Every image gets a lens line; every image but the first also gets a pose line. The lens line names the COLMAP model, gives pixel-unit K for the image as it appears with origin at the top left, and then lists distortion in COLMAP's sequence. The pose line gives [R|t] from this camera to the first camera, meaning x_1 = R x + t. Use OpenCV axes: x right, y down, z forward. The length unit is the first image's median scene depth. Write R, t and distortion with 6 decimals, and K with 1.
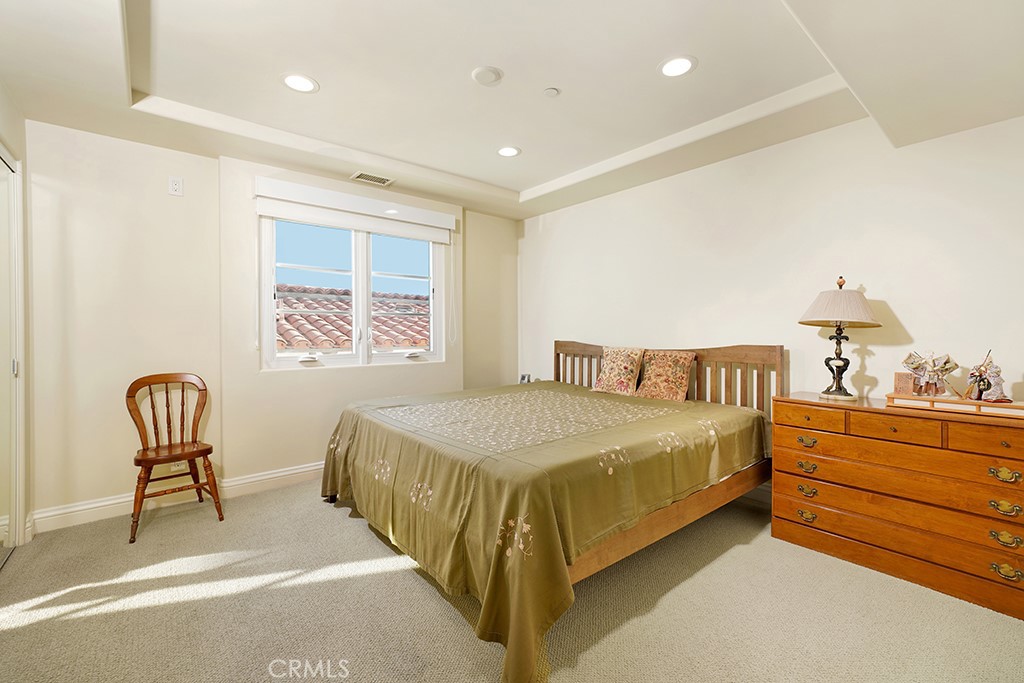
lens RADIAL K [[436.7, 0, 512.0], [0, 436.7, 341.5], [0, 0, 1]] dist [0.000005, -0.000007]
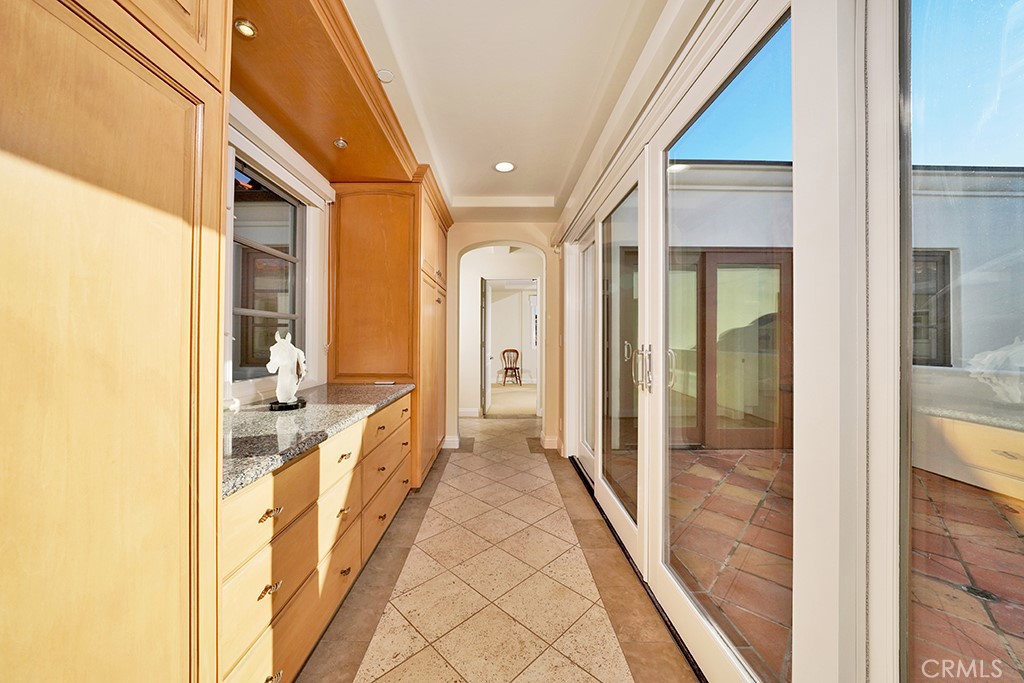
lens RADIAL K [[360.5, 0, 512.0], [0, 360.5, 341.5], [0, 0, 1]] dist [0.000011, -0.000009]
pose [[0.788551, 0.000852, -0.614969, 1.422750], [-0.008744, 0.999913, -0.009827, 0.025038], [0.614907, 0.013127, 0.788490, -1.813613]]
